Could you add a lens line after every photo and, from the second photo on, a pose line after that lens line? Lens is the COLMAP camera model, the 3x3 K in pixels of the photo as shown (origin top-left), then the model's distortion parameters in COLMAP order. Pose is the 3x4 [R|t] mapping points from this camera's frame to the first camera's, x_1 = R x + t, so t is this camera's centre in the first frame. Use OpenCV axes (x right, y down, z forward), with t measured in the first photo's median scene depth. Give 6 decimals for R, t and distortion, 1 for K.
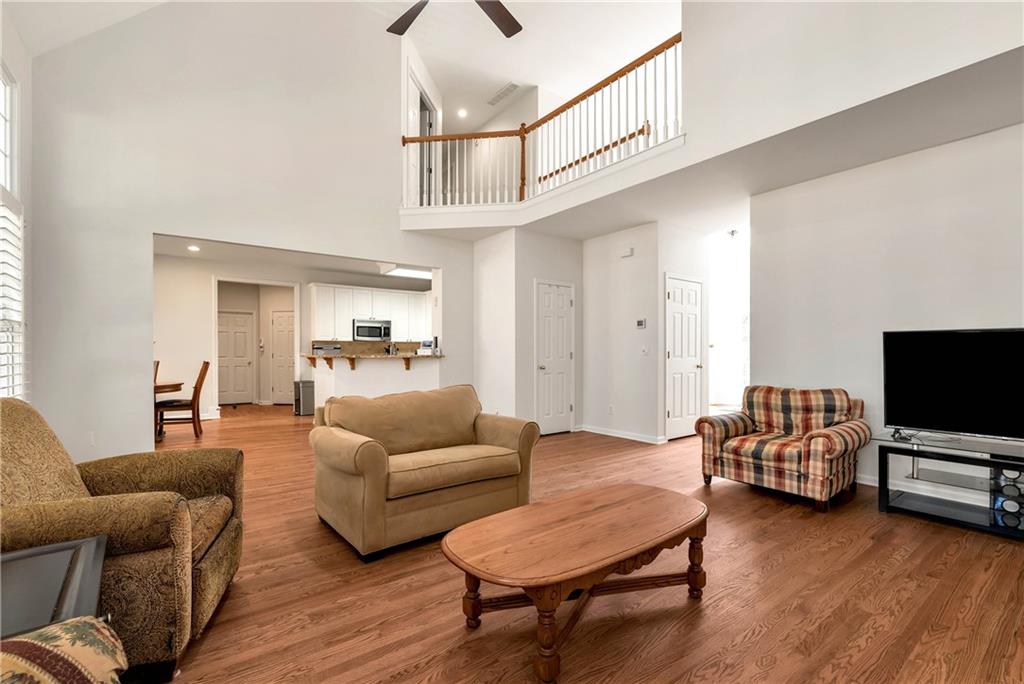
lens RADIAL K [[458.2, 0, 512.0], [0, 458.2, 342.0], [0, 0, 1]] dist [0.021058, 0.000054]
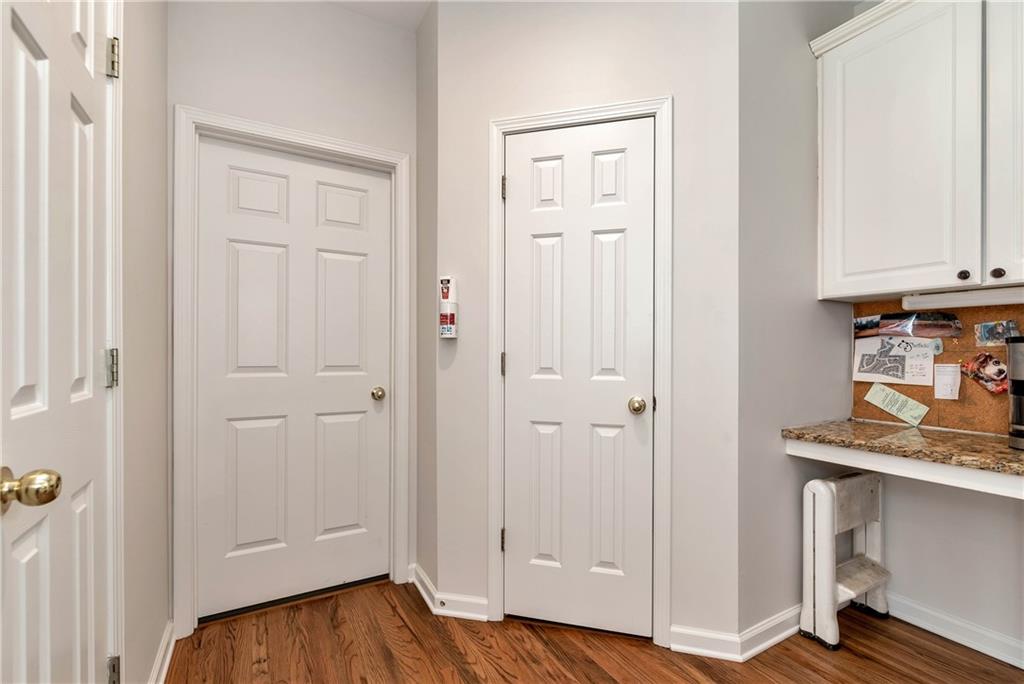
lens RADIAL K [[458.2, 0, 512.0], [0, 458.2, 342.0], [0, 0, 1]] dist [0.021058, 0.000054]
pose [[0.992428, 0.010413, -0.122385, -0.561980], [-0.009217, 0.999904, 0.010332, 0.021160], [0.122480, -0.009126, 0.992429, 0.925204]]
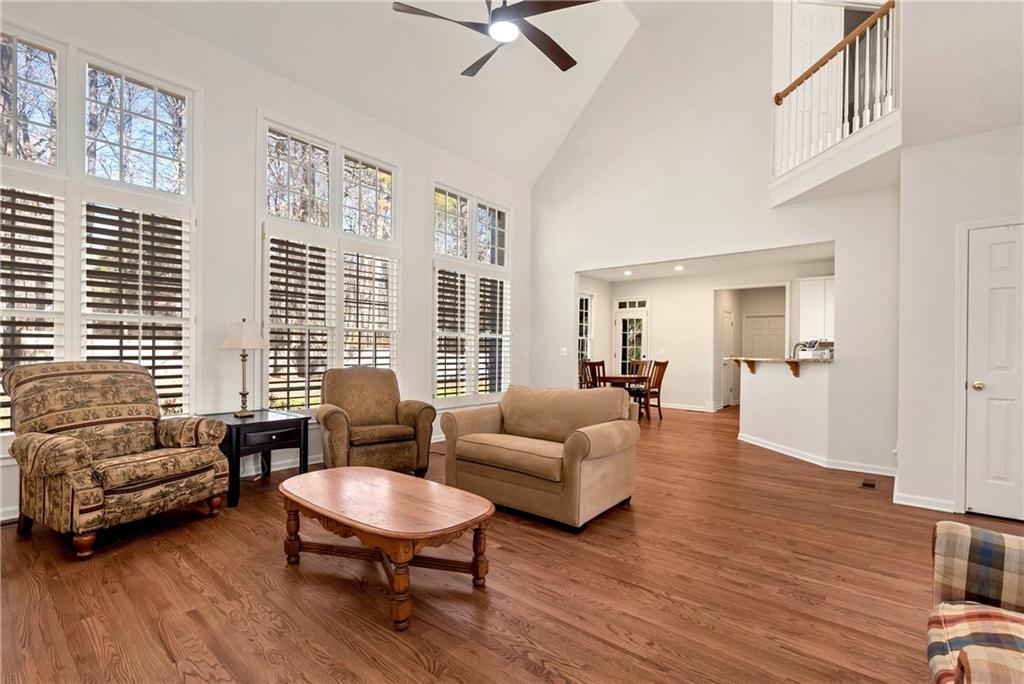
lens RADIAL K [[458.2, 0, 512.0], [0, 458.2, 342.0], [0, 0, 1]] dist [0.021058, 0.000054]
pose [[0.232154, -0.013130, -0.972590, 0.304874], [0.006239, 0.999908, -0.012009, 0.003202], [0.972659, -0.003280, 0.232214, 0.227004]]
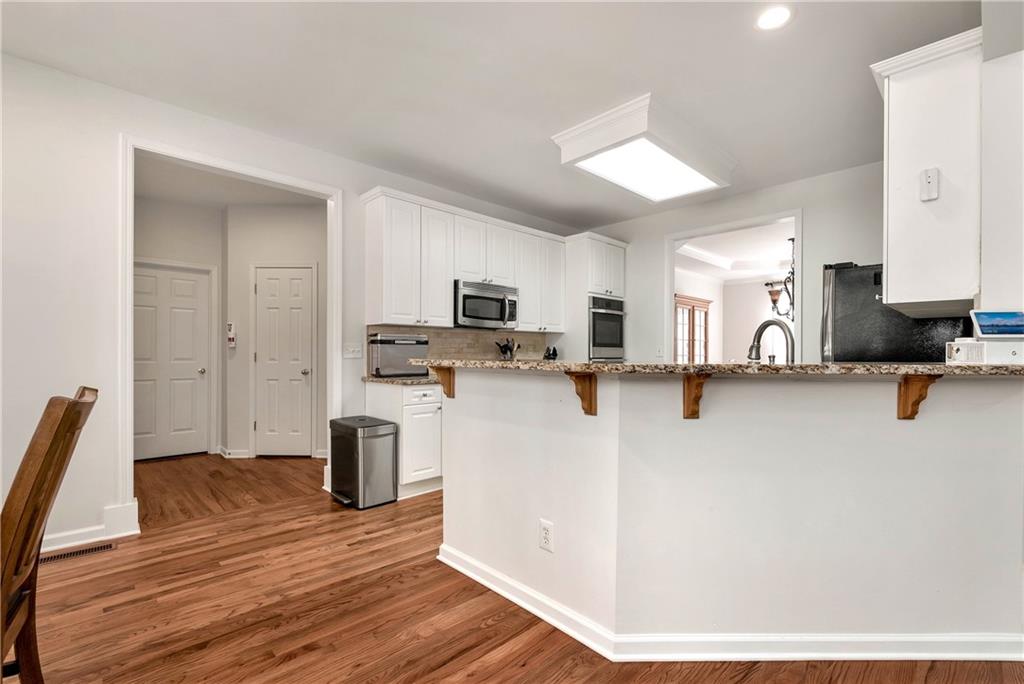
lens RADIAL K [[458.2, 0, 512.0], [0, 458.2, 342.0], [0, 0, 1]] dist [0.021058, 0.000054]
pose [[0.993226, 0.009546, 0.115806, -0.348392], [-0.009667, 0.999953, 0.000489, 0.012096], [-0.115796, -0.001605, 0.993272, 0.548537]]
